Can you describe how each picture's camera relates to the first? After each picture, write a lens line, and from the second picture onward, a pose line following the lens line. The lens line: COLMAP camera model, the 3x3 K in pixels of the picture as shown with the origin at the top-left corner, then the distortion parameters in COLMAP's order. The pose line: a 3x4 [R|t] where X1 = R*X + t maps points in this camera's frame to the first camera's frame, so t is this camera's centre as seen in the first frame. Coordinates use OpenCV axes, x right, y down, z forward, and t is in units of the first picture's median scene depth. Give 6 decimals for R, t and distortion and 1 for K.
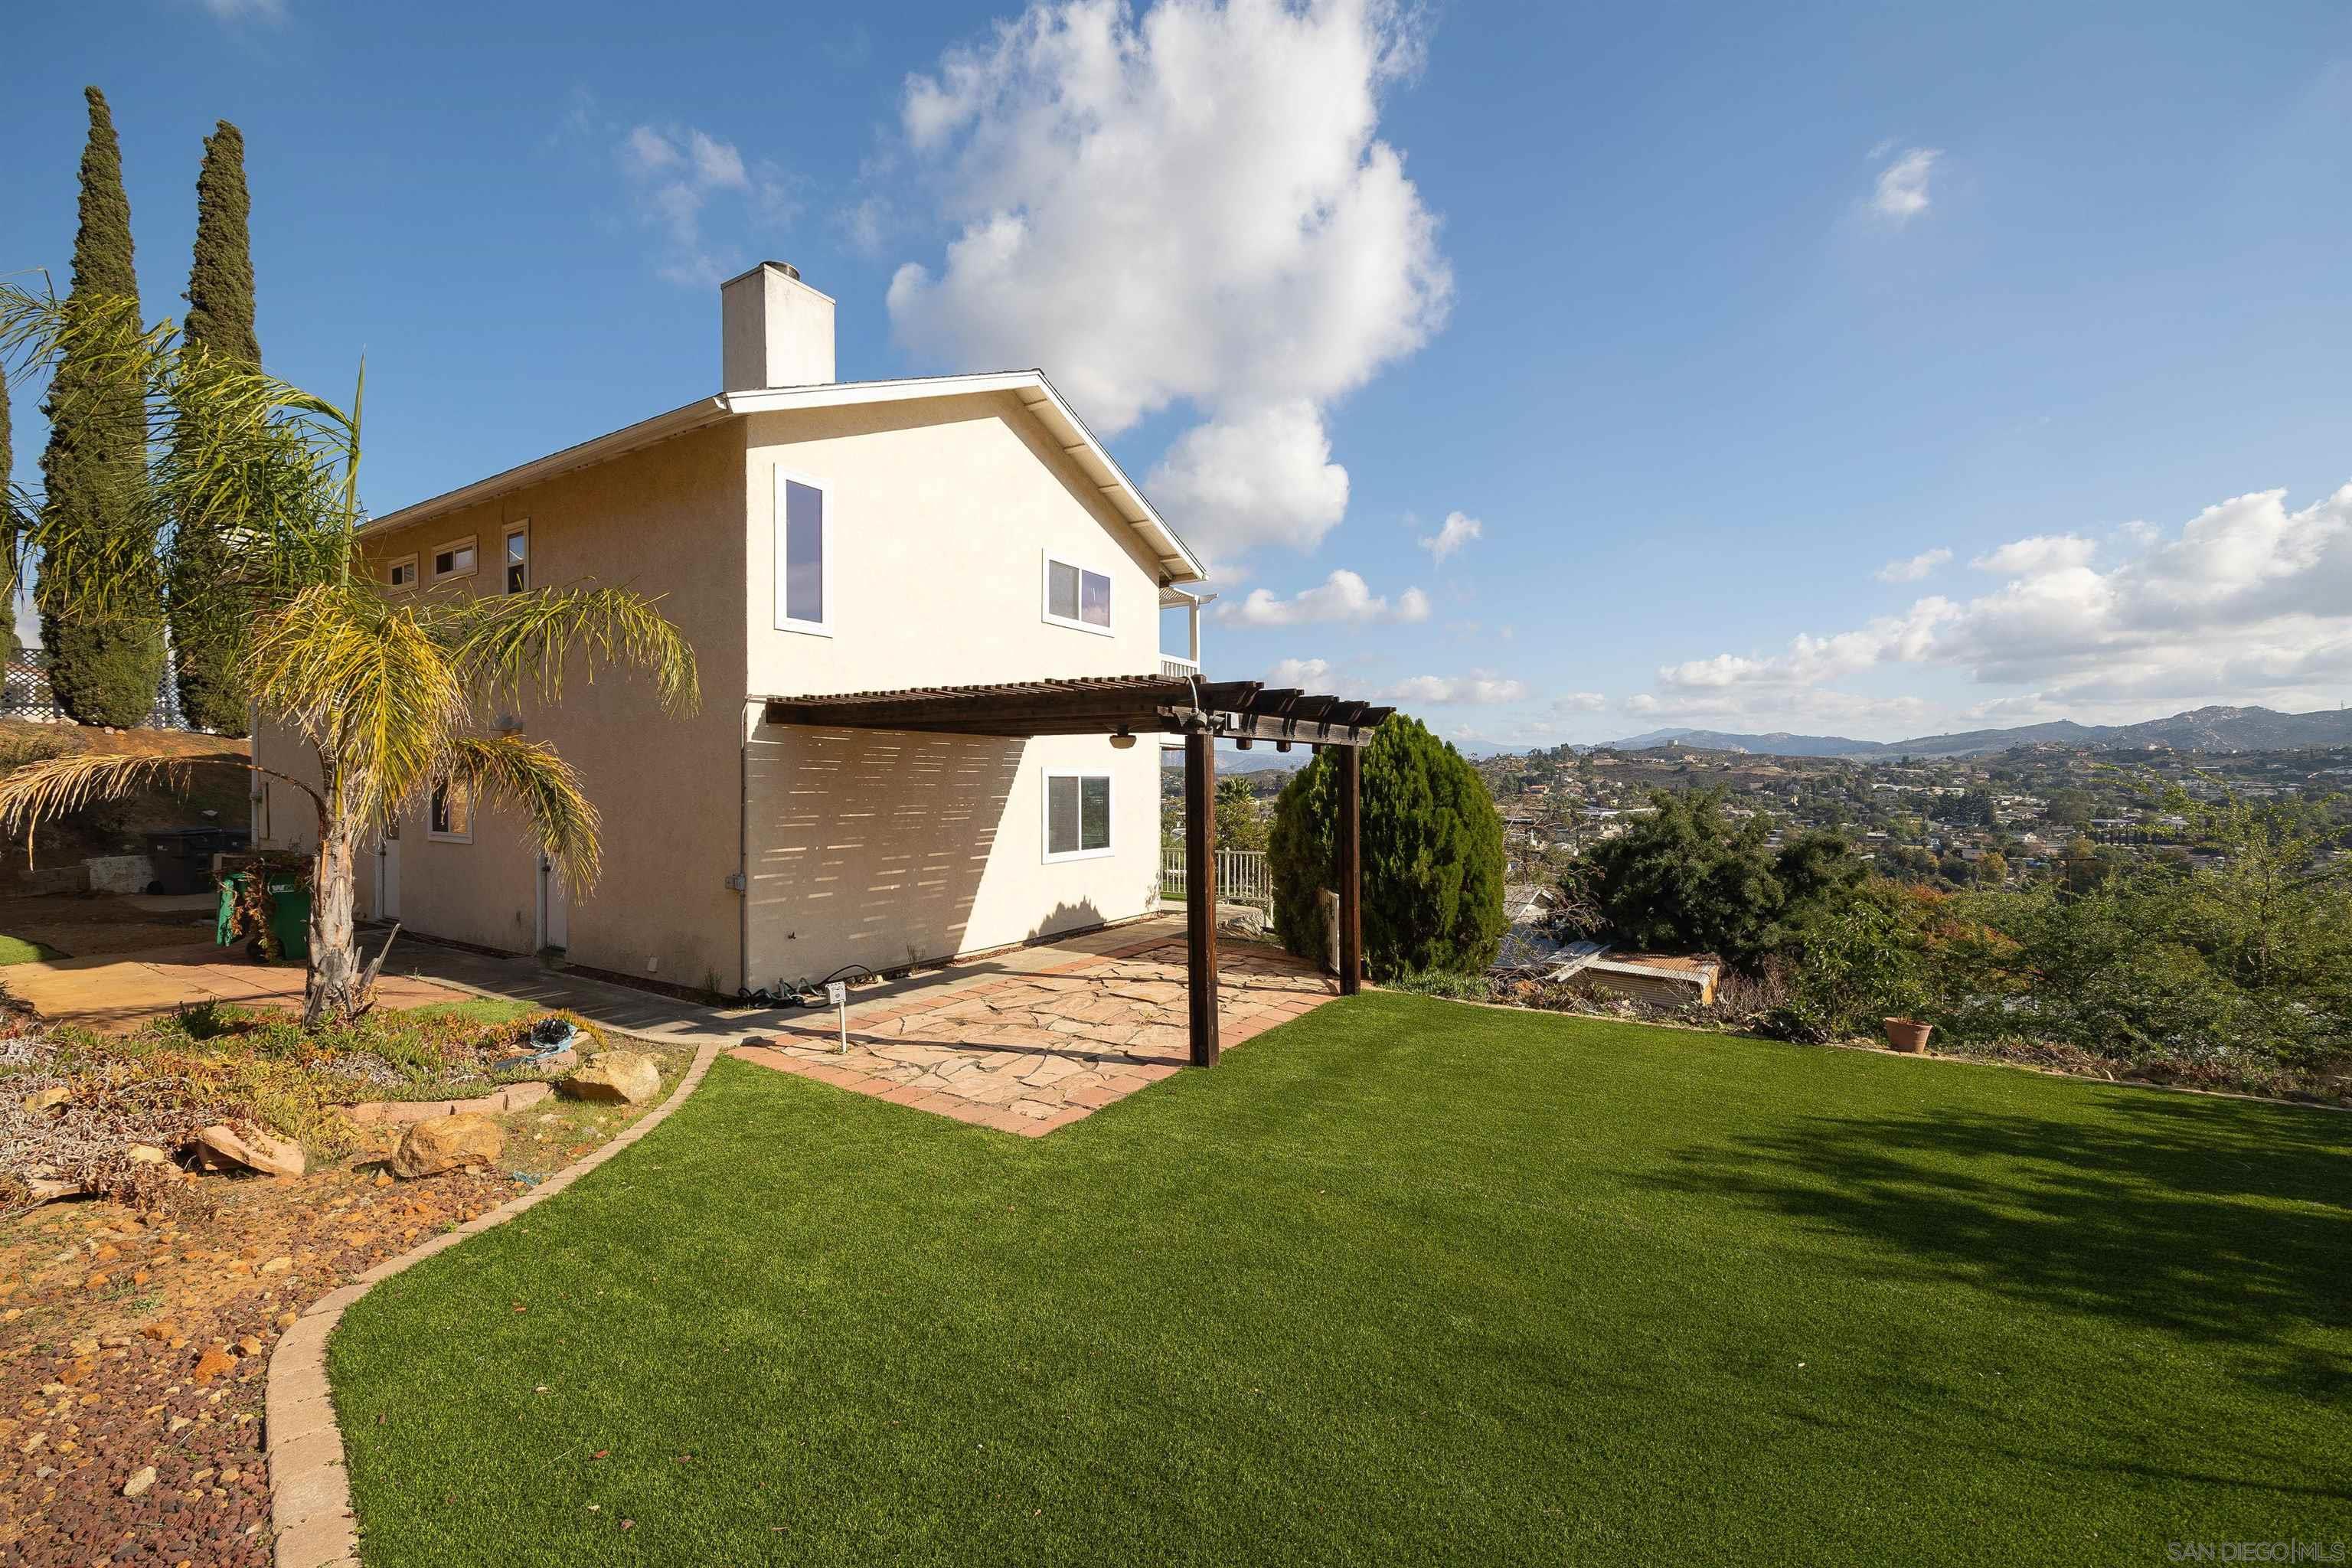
lens RADIAL K [[949.0, 0, 1197.2], [0, 949.0, 788.2], [0, 0, 1]] dist [0.000628, 0.000853]
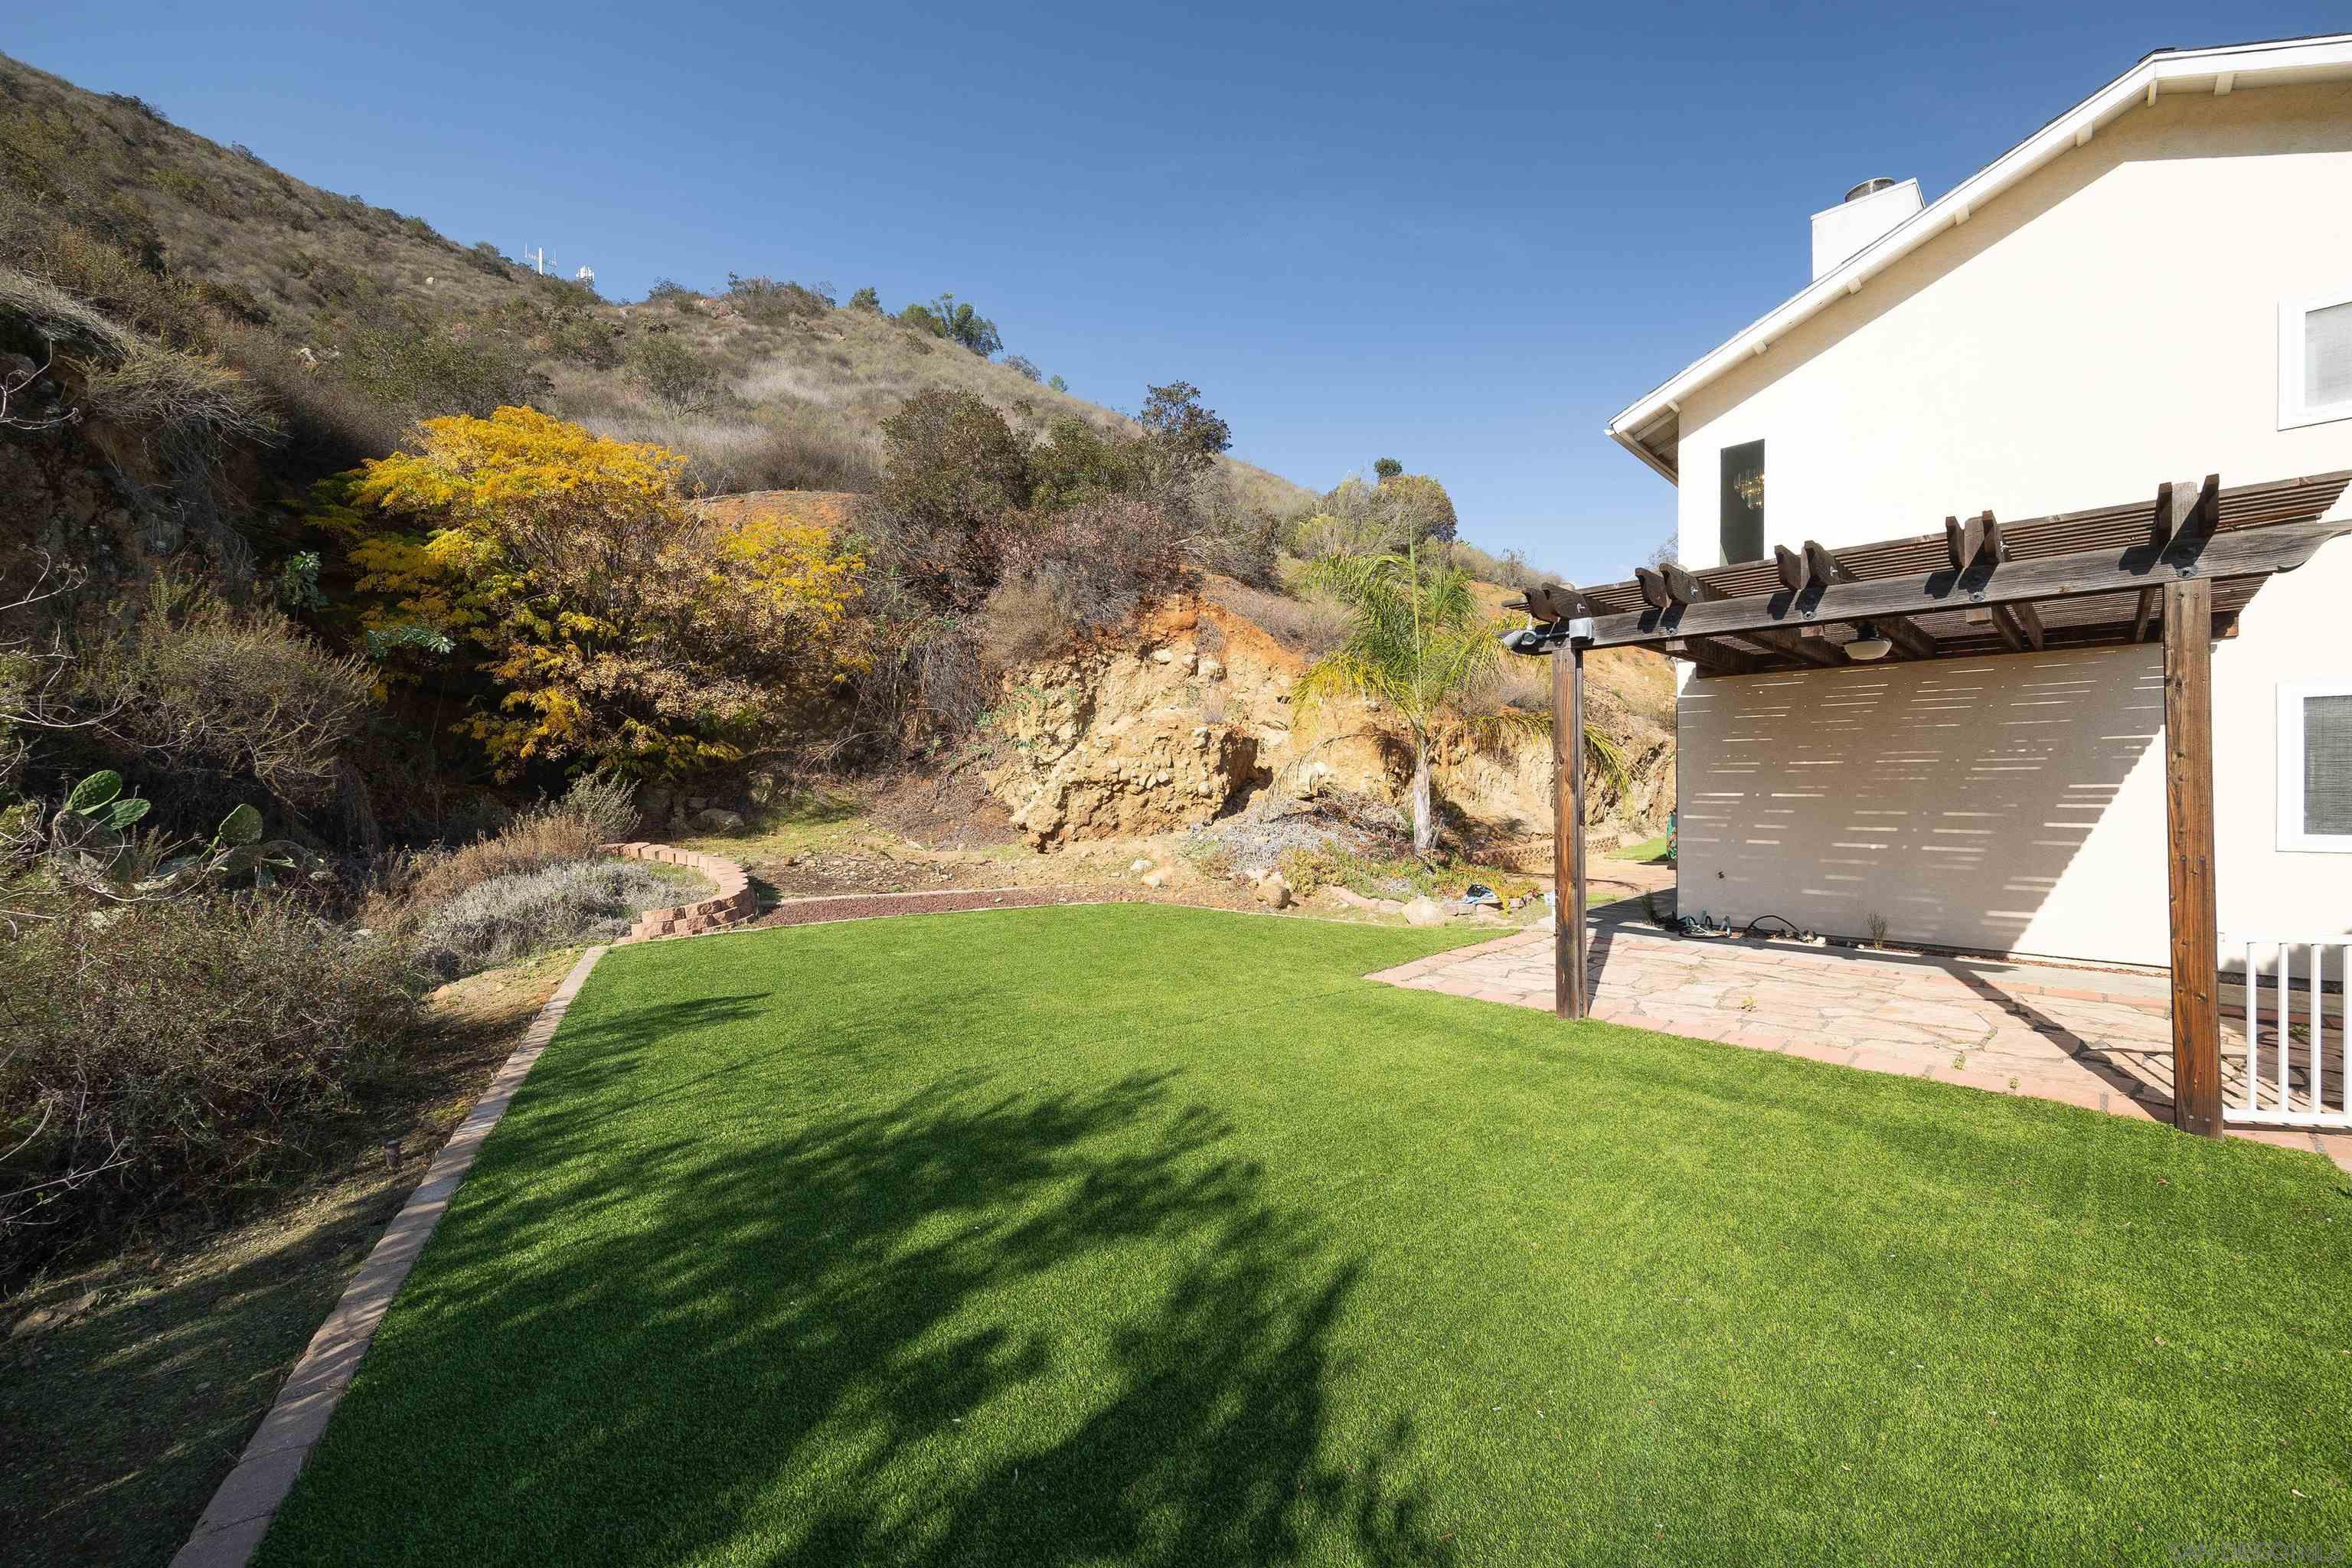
lens RADIAL K [[949.0, 0, 1176.6], [0, 949.0, 788.8], [0, 0, 1]] dist [0.000628, 0.000853]
pose [[-0.261054, 0.000180, -0.965324, 1.185736], [-0.002183, 0.999997, 0.000776, 0.091981], [0.965322, 0.002309, -0.261053, 1.071039]]
